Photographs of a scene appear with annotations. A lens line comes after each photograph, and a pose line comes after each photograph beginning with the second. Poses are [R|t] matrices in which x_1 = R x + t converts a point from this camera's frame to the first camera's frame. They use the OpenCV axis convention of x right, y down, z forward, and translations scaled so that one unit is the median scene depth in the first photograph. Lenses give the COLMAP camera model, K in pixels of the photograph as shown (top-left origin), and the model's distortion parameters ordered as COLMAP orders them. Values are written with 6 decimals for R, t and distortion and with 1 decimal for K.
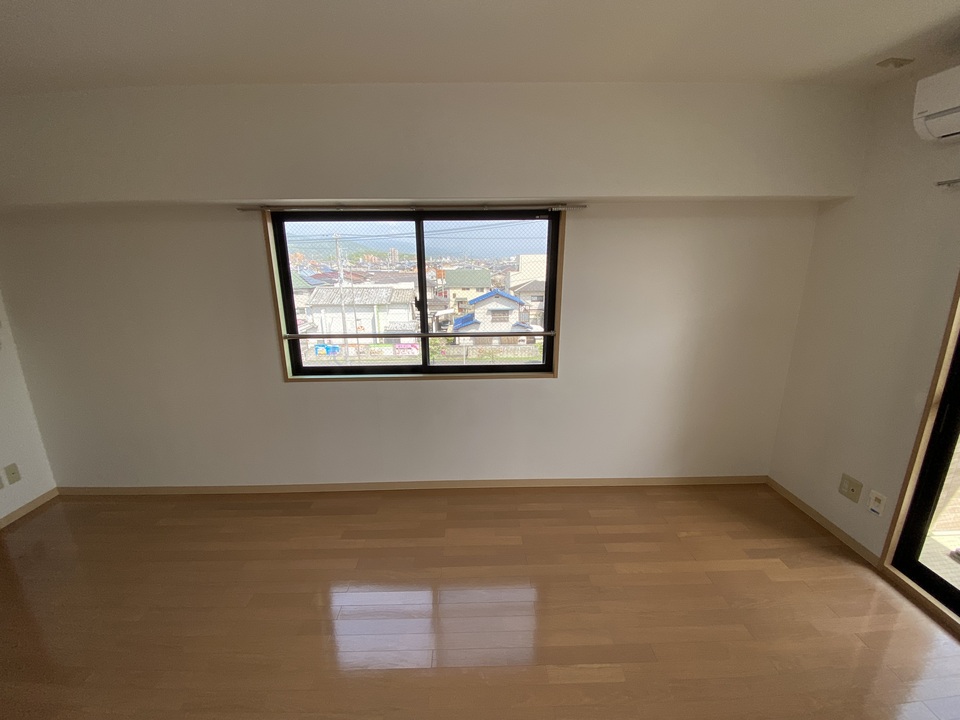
lens RADIAL K [[390.7, 0, 486.0], [0, 390.7, 357.7], [0, 0, 1]] dist [0.012455, -0.015157]
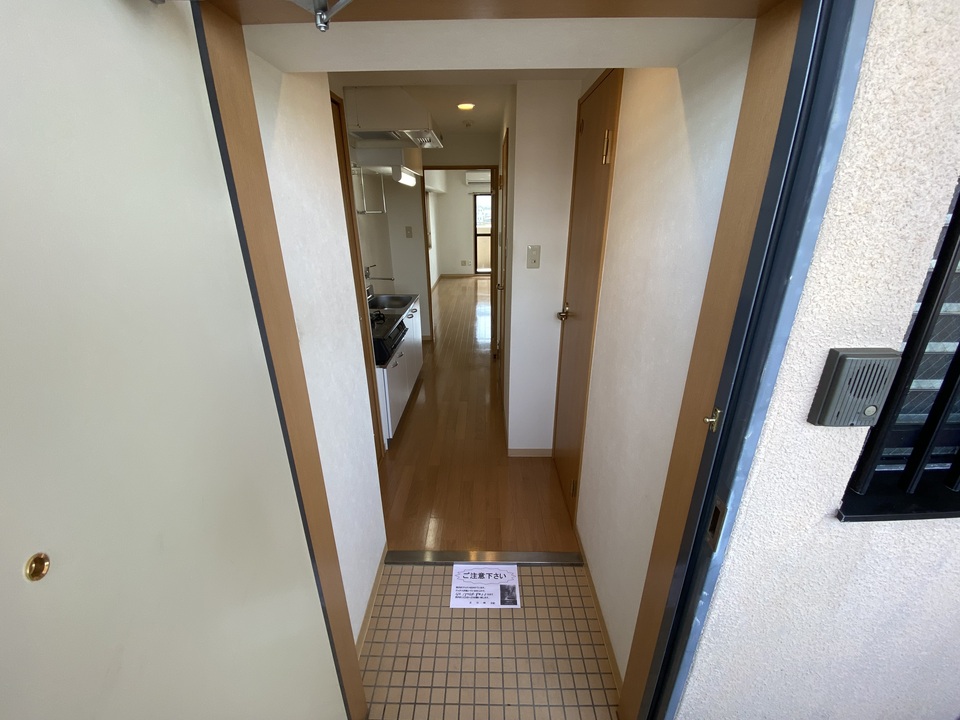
lens RADIAL K [[391.5, 0, 477.5], [0, 391.5, 356.3], [0, 0, 1]] dist [0.026610, -0.023307]
pose [[0.040978, -0.344640, 0.937840, -3.136441], [0.251178, 0.912039, 0.324183, -0.086946], [-0.967073, 0.222280, 0.123939, 0.479410]]
